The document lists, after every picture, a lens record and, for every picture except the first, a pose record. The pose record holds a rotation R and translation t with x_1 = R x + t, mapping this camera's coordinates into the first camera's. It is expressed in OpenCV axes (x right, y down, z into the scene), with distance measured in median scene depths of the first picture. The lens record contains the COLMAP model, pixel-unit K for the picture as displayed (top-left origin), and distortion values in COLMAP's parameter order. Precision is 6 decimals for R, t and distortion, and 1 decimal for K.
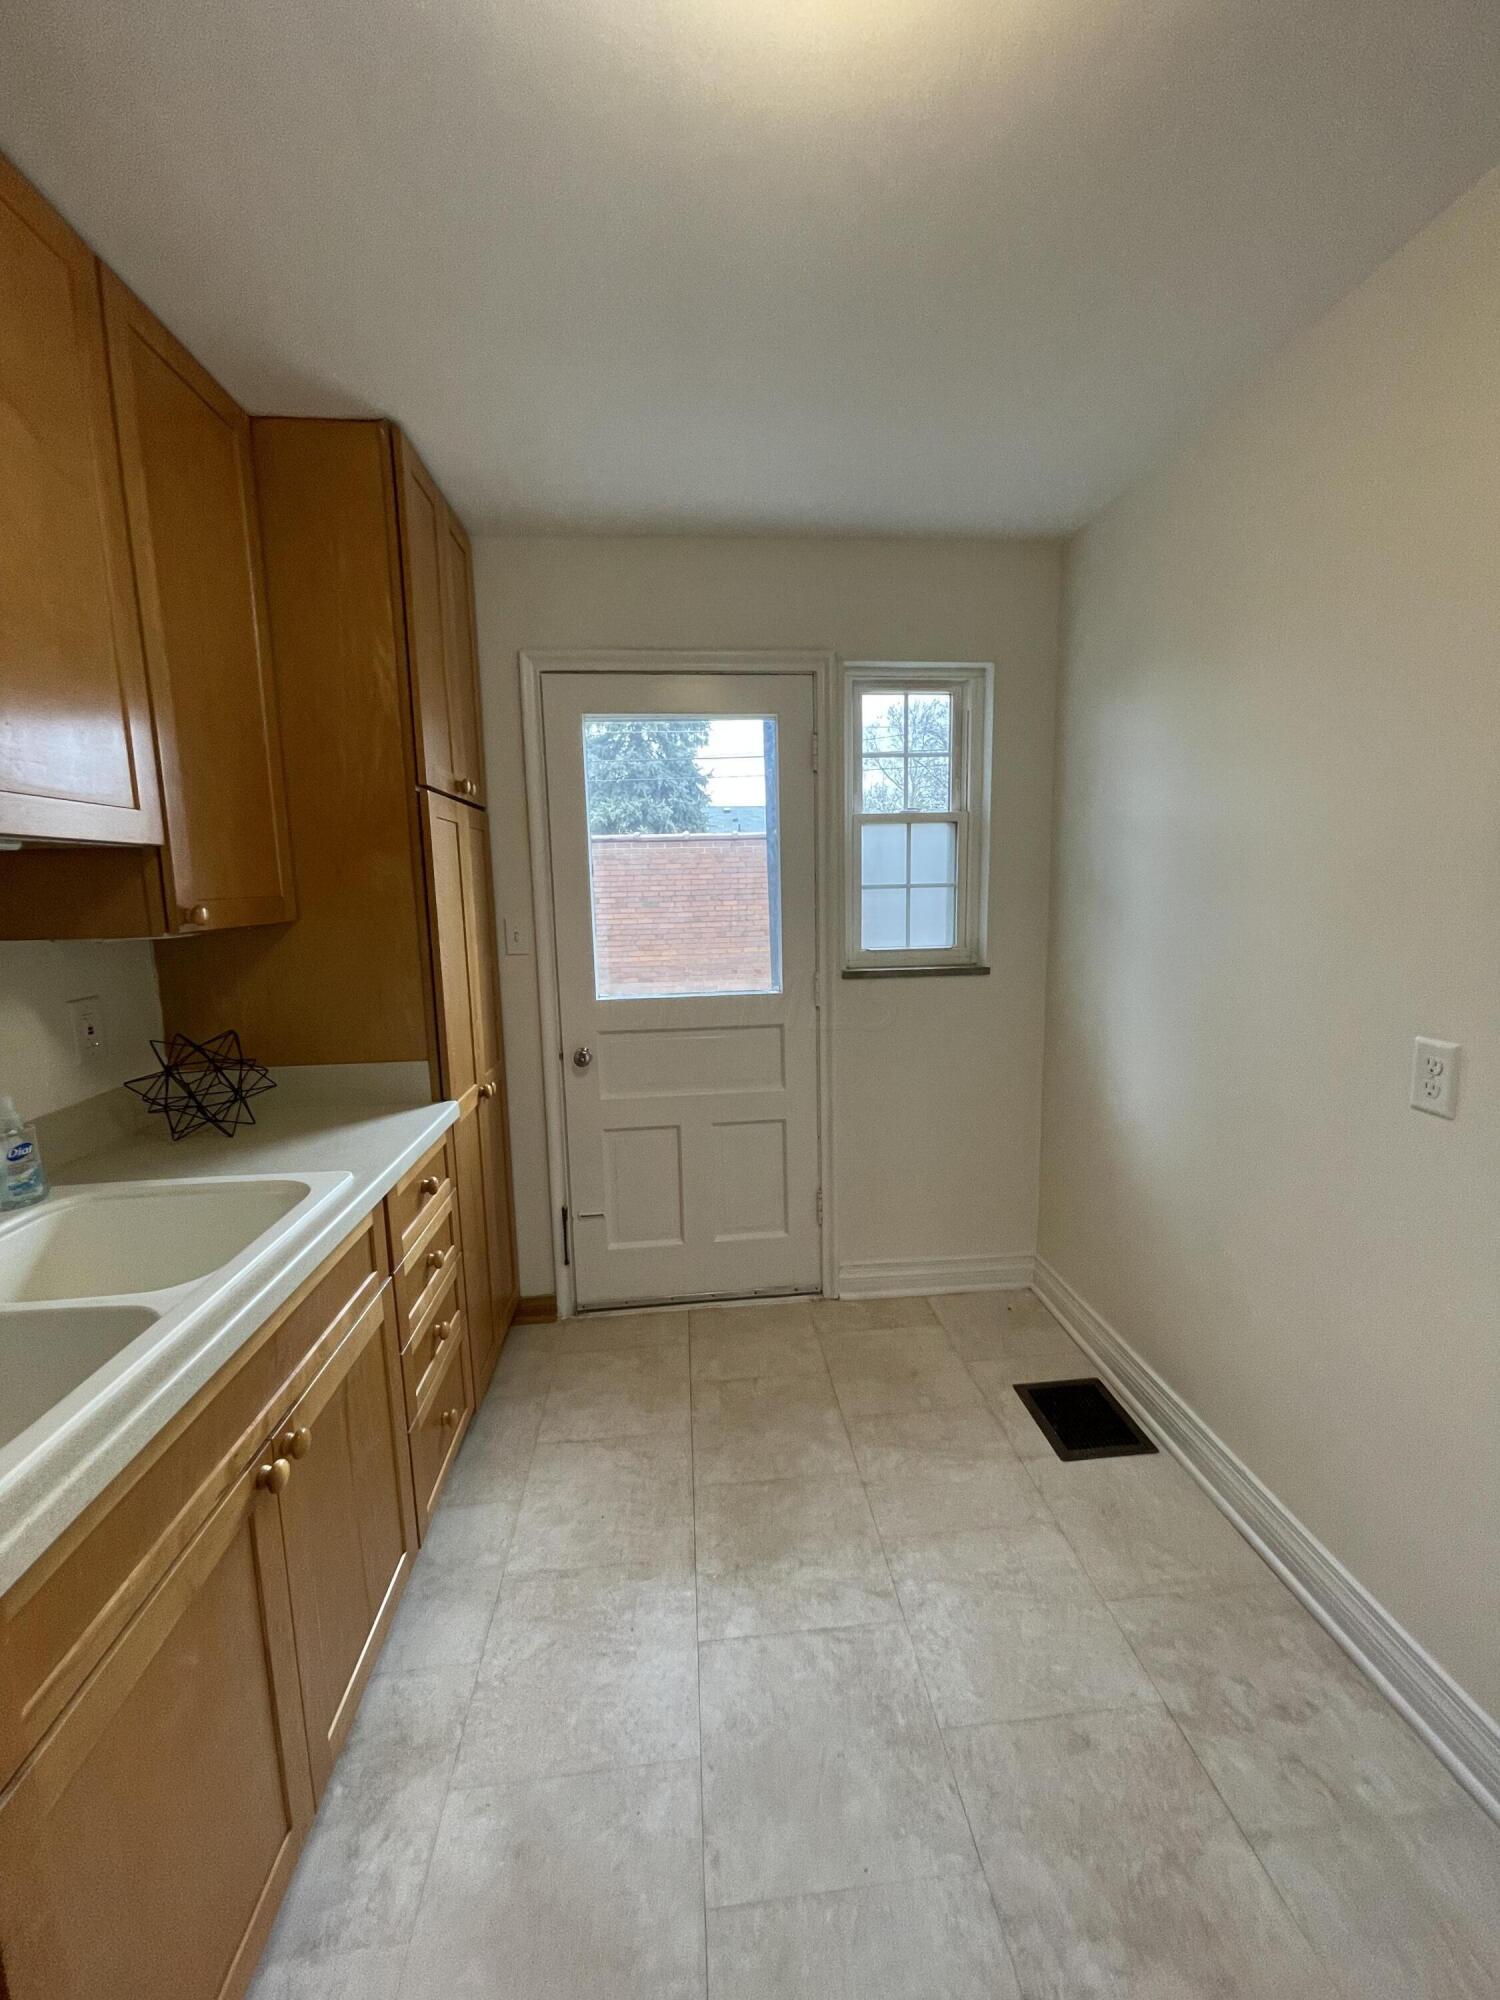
lens RADIAL K [[807.1, 0, 756.6], [0, 807.1, 998.3], [0, 0, 1]] dist [0.001221, 0.000845]
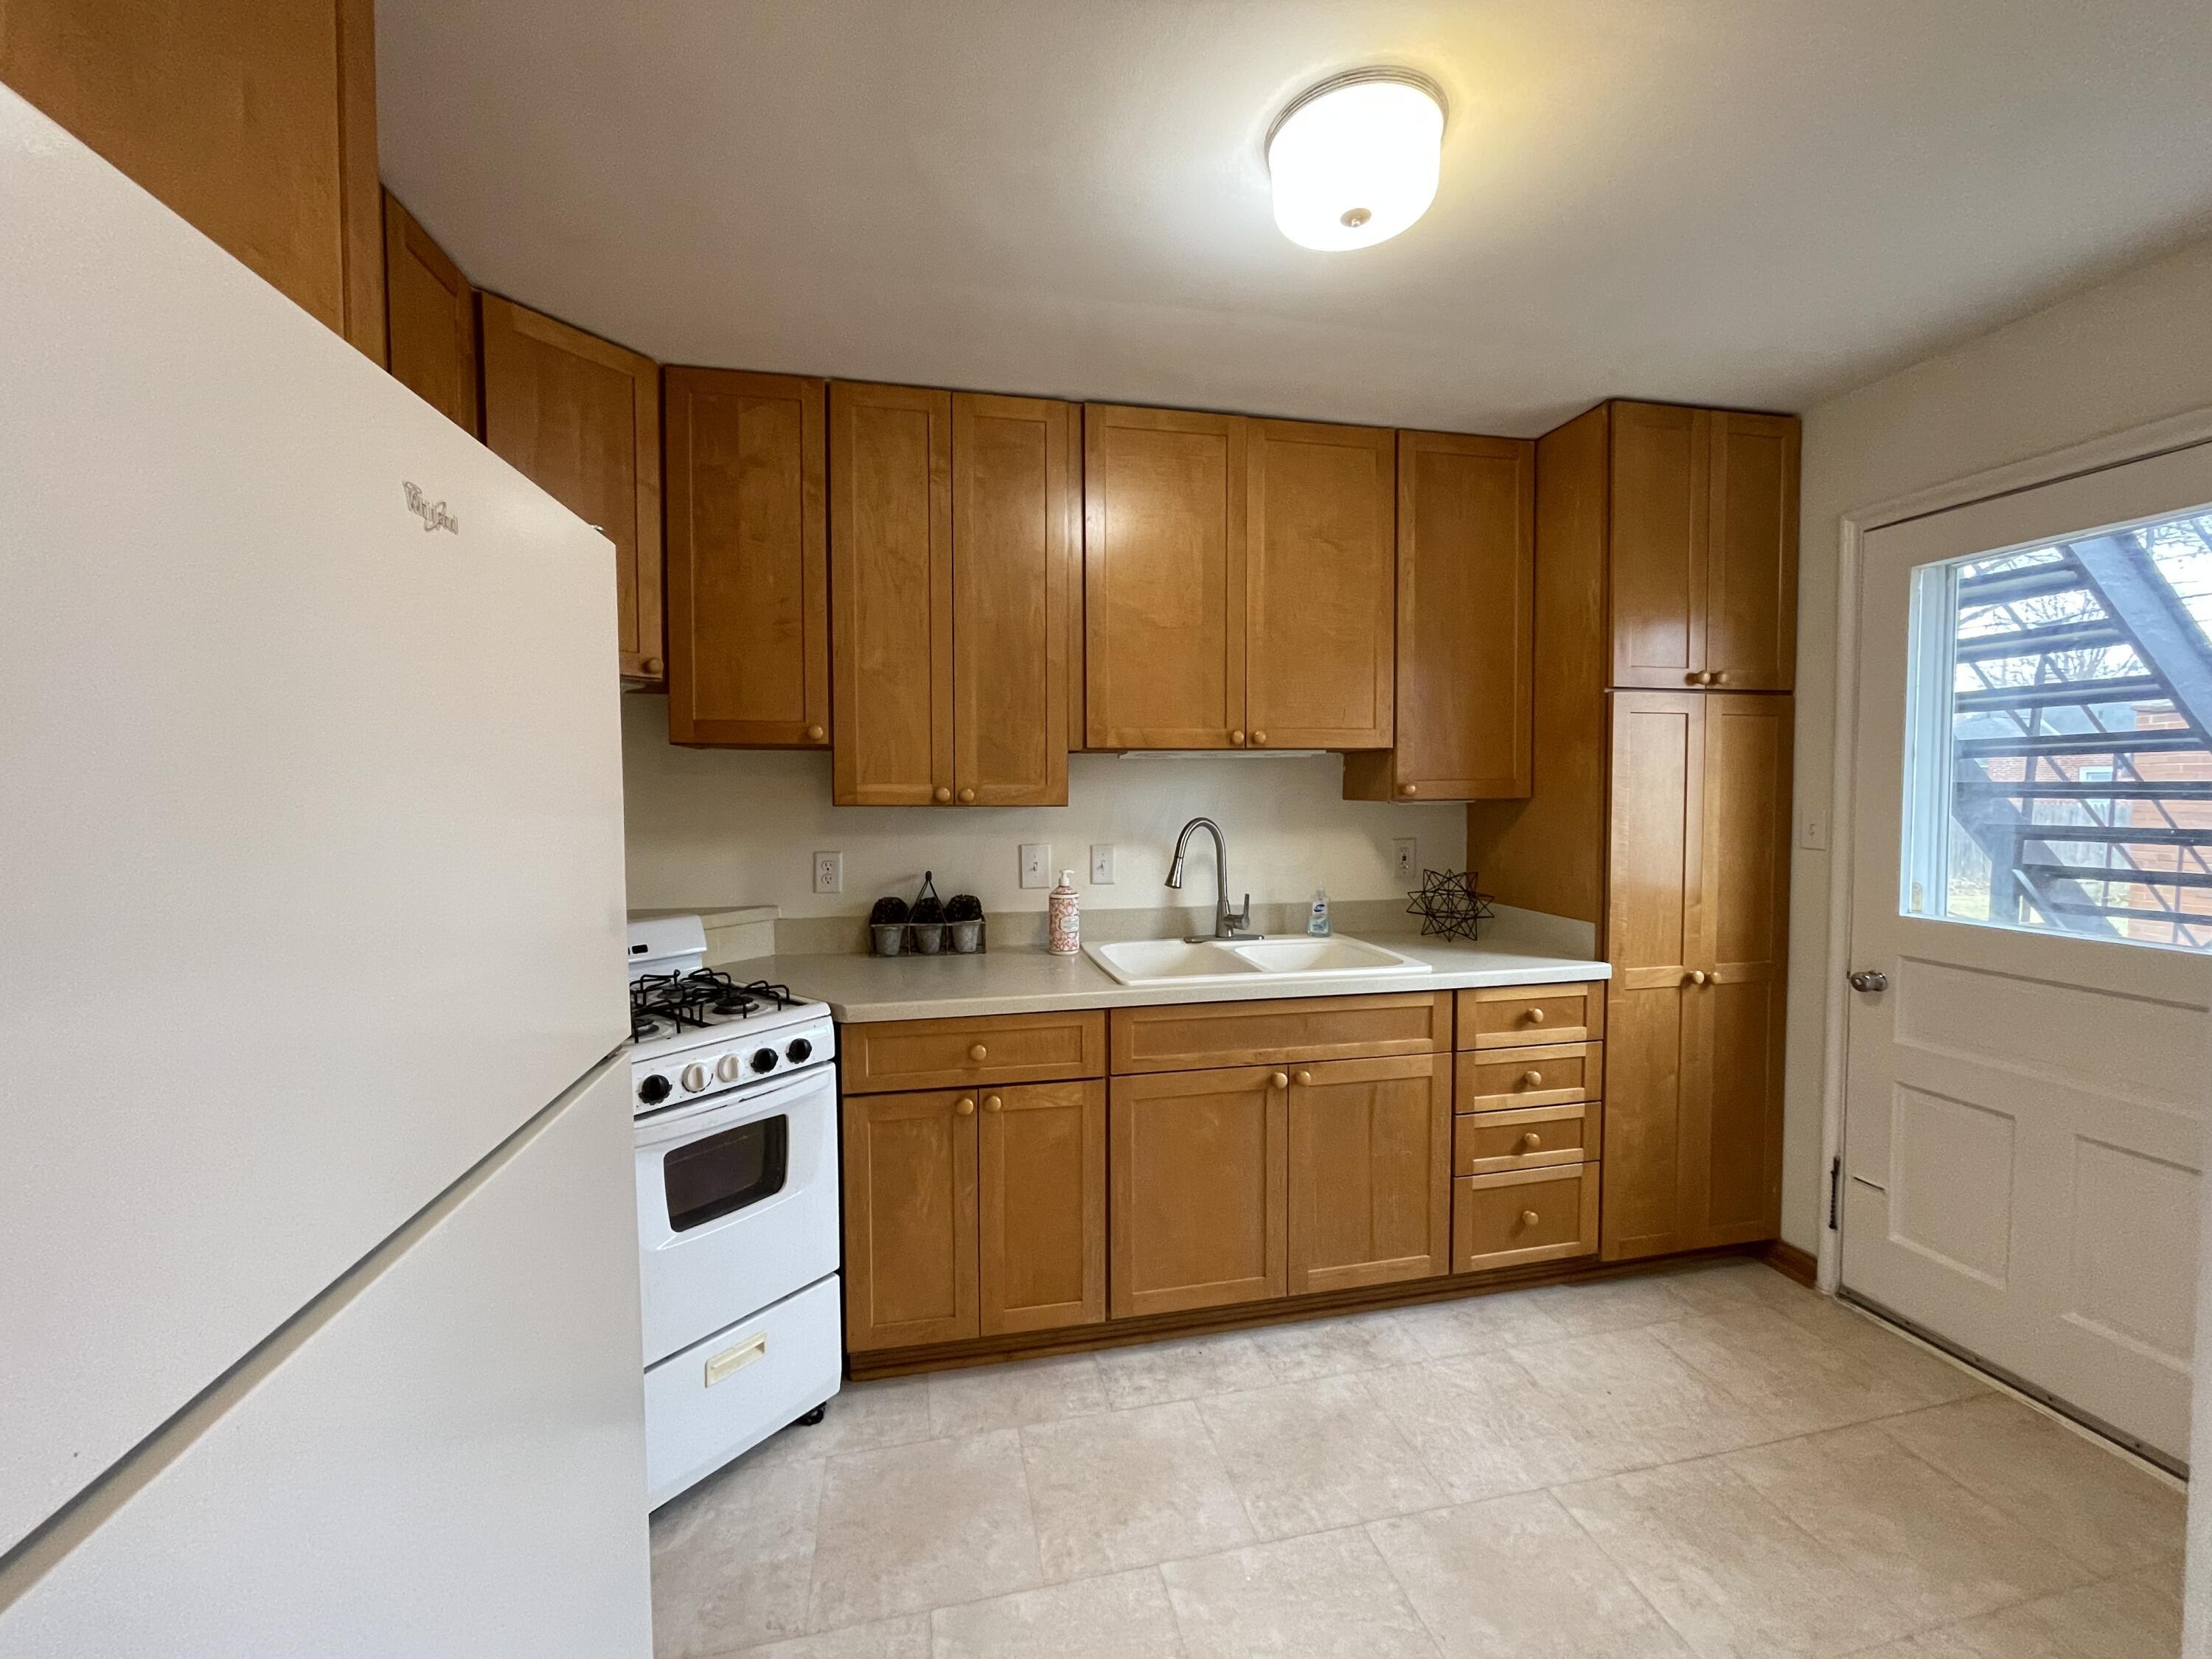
lens RADIAL K [[890.7, 0, 1102.9], [0, 890.7, 820.1], [0, 0, 1]] dist [-0.014066, 0.005396]
pose [[0.117190, 0.059696, -0.991314, 0.748463], [-0.138184, 0.989462, 0.043248, -0.025718], [0.983449, 0.131915, 0.124204, 0.137114]]
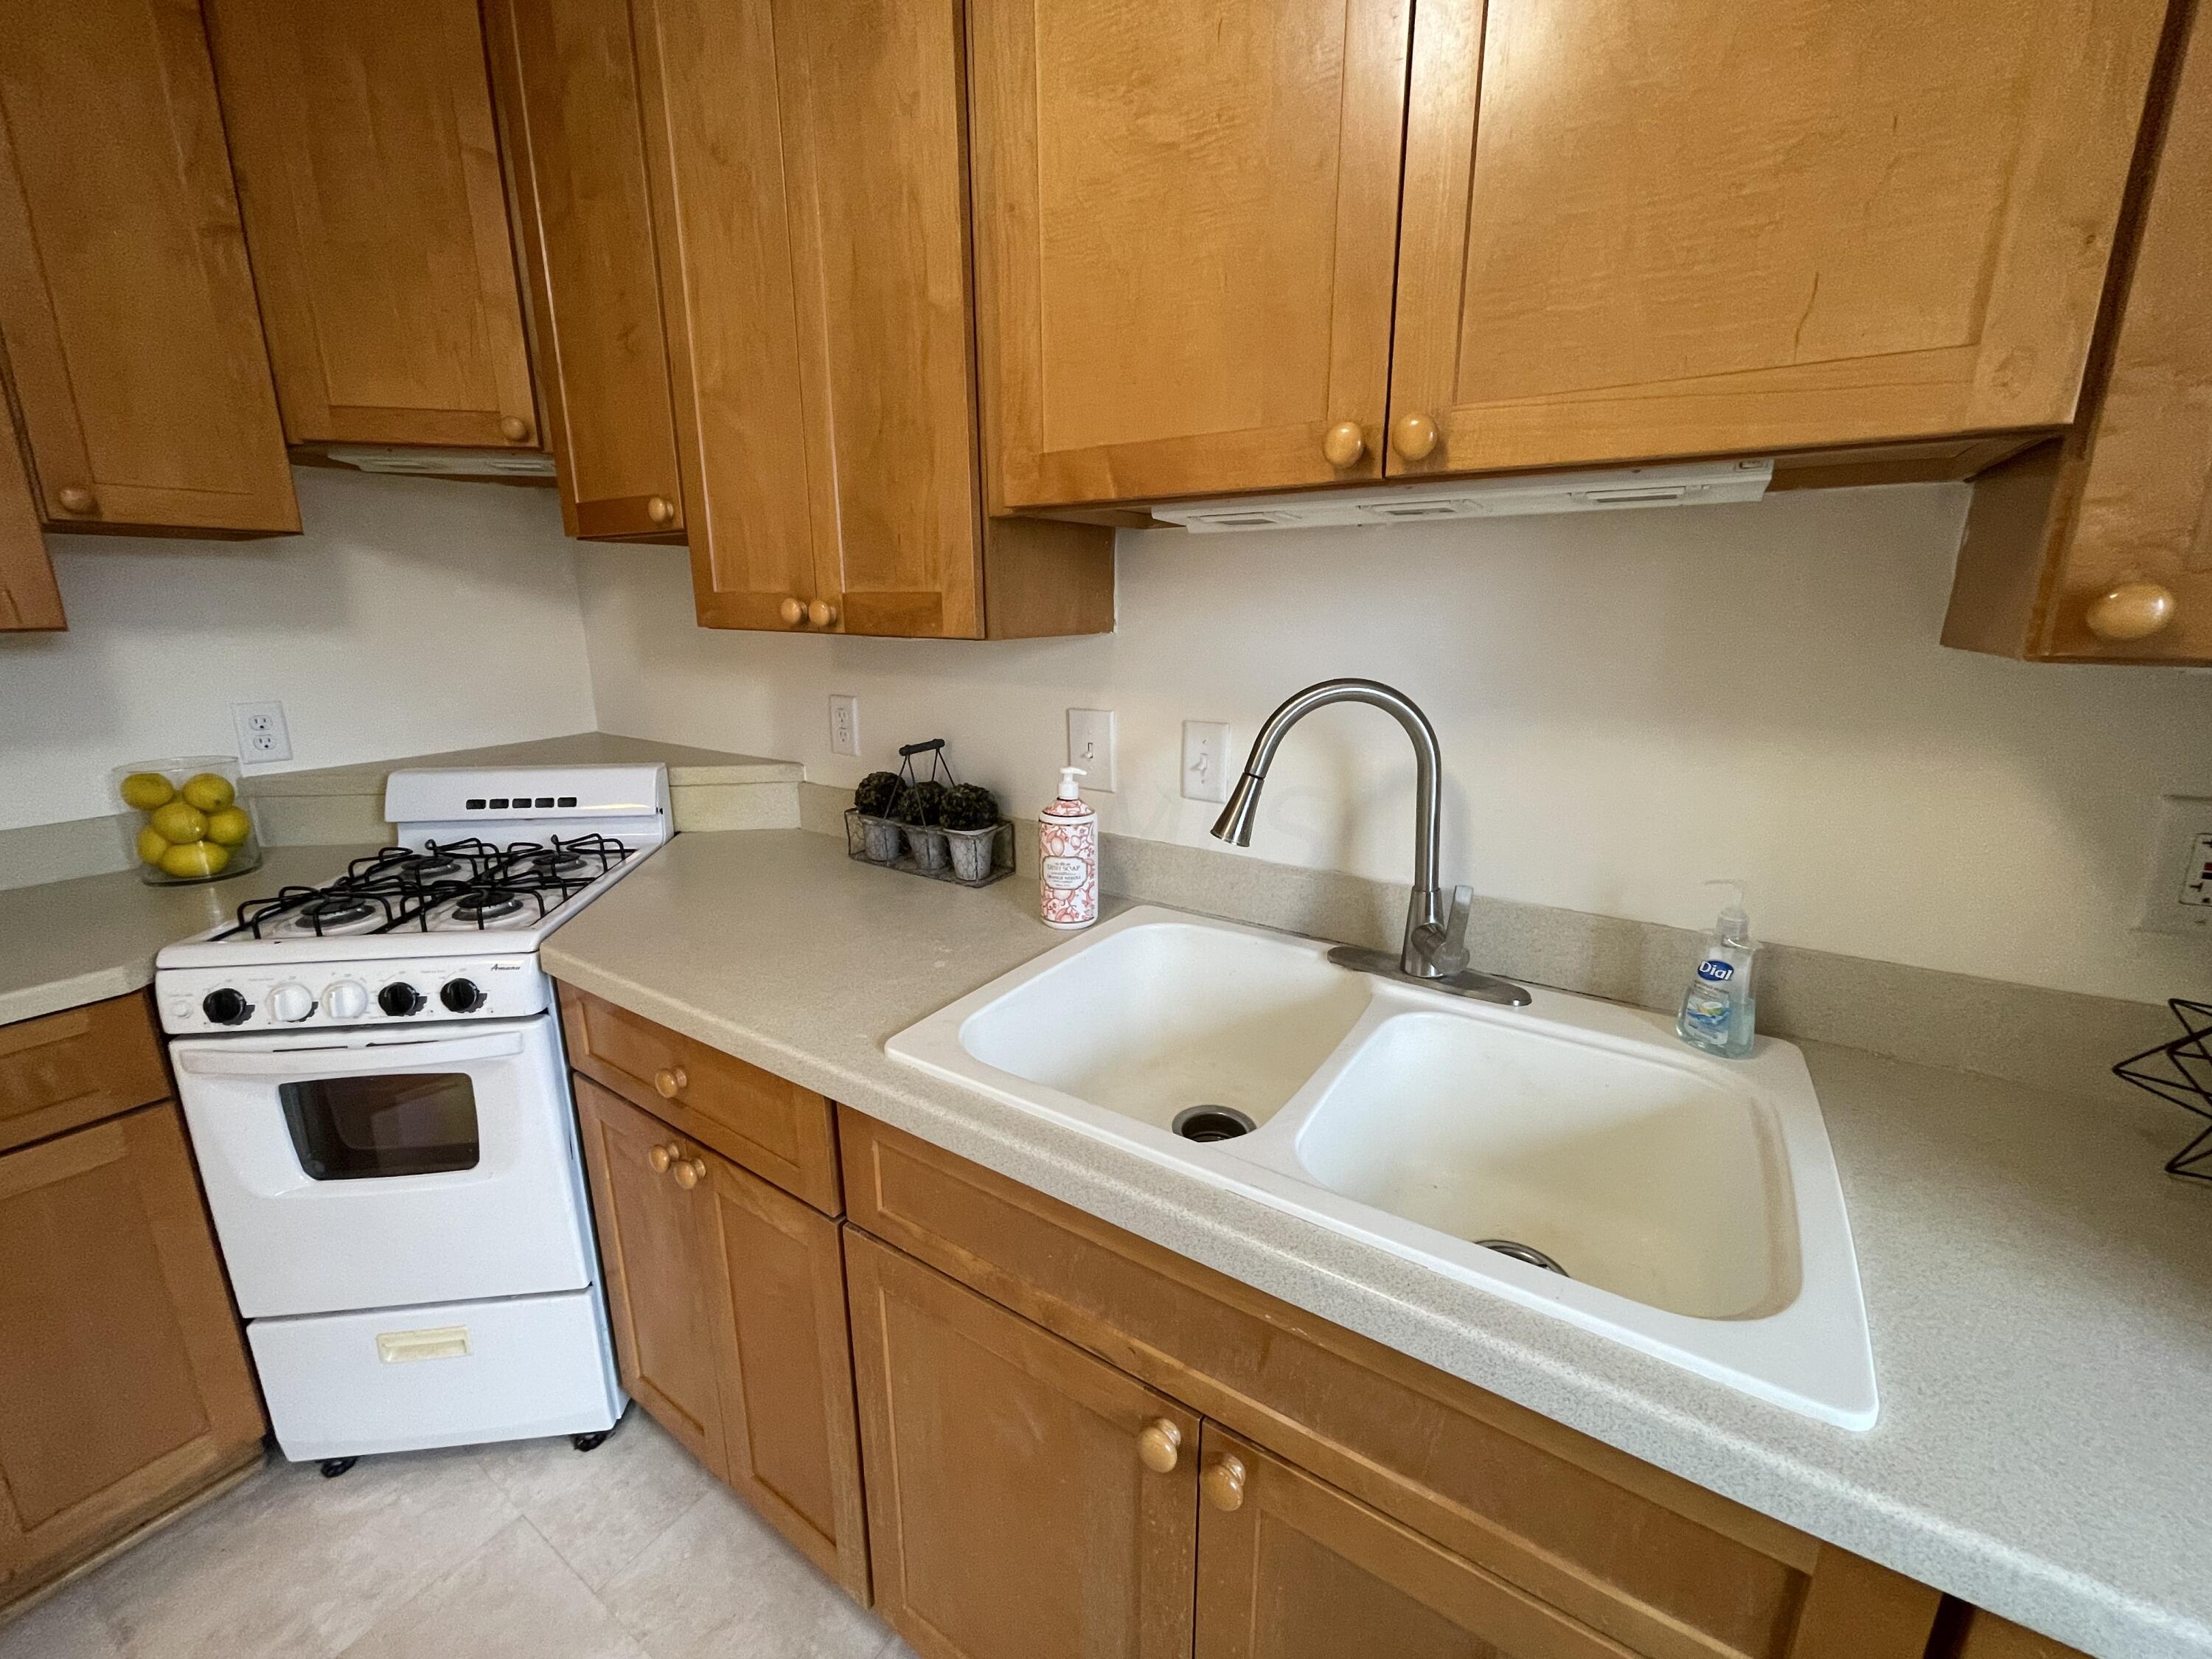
lens RADIAL K [[890.7, 0, 1102.9], [0, 890.7, 820.1], [0, 0, 1]] dist [-0.014066, 0.005396]
pose [[-0.624706, 0.204702, -0.753552, -0.062048], [-0.097156, 0.937153, 0.335121, -0.077037], [0.774793, 0.282564, -0.565557, 0.665183]]
